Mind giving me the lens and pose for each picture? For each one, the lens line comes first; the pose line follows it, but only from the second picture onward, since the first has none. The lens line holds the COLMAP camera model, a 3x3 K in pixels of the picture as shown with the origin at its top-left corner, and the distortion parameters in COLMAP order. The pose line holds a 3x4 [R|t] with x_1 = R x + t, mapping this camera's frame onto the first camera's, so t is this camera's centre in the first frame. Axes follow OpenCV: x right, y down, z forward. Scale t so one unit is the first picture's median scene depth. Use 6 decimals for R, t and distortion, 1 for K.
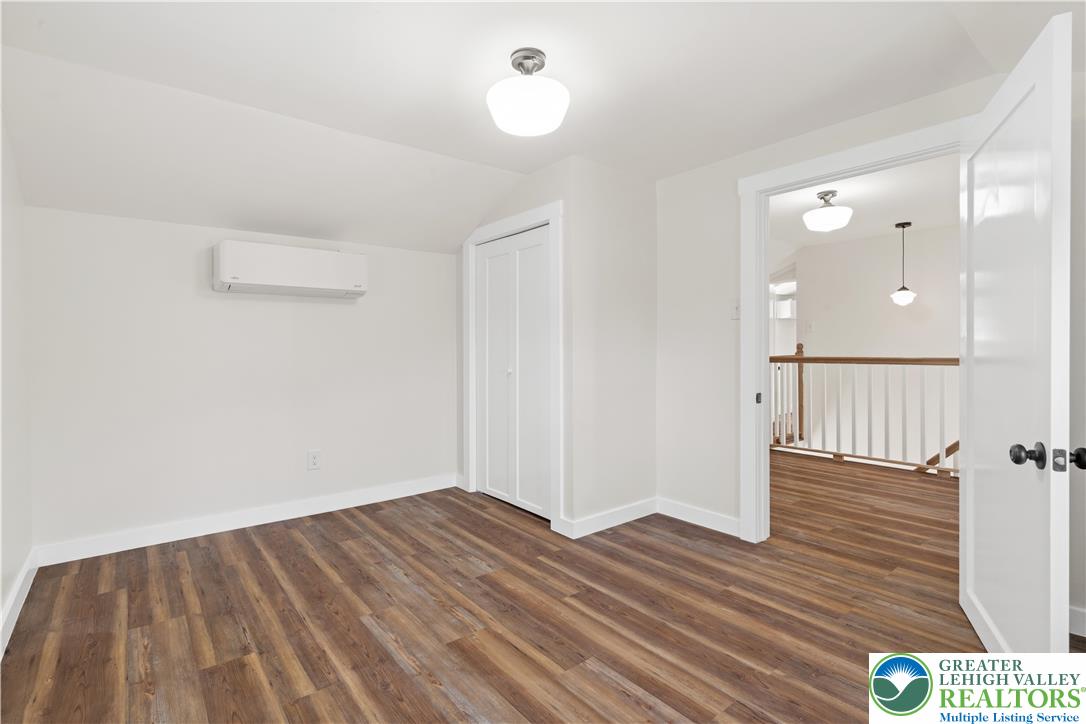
lens RADIAL K [[527.3, 0, 541.8], [0, 527.3, 358.0], [0, 0, 1]] dist [-0.000433, -0.000537]
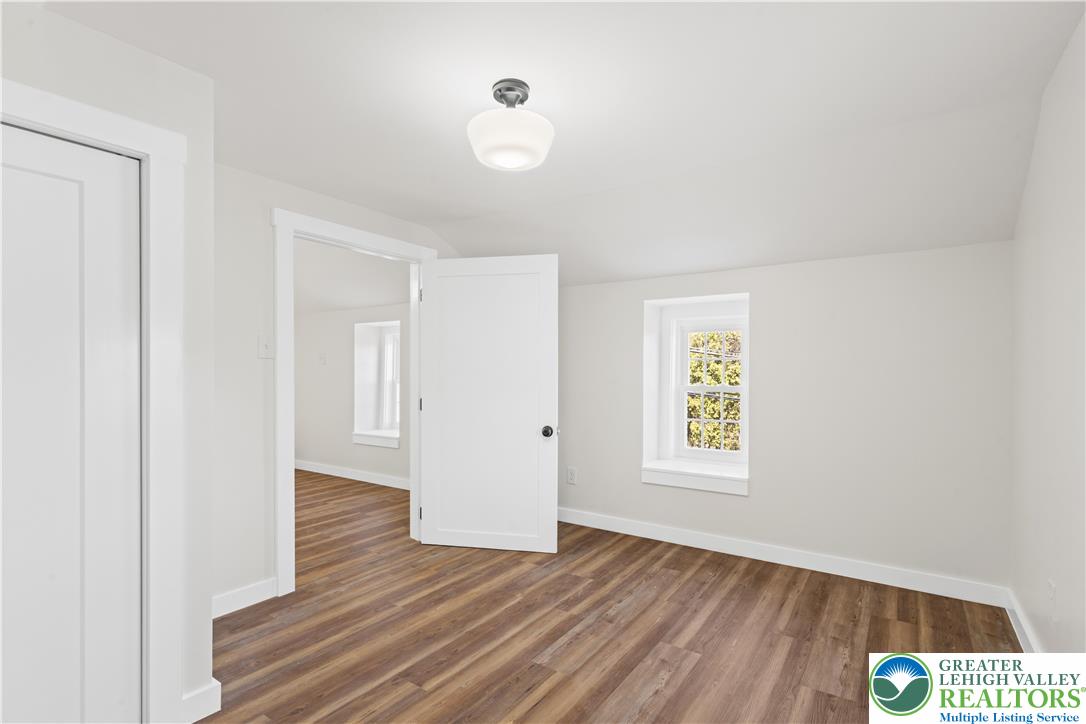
lens RADIAL K [[527.3, 0, 542.7], [0, 527.3, 364.1], [0, 0, 1]] dist [-0.000433, -0.000537]
pose [[-0.296575, 0.022033, 0.954755, -0.825961], [0.021632, 0.999632, -0.016350, -0.047444], [-0.954765, 0.015804, -0.296943, 1.058728]]
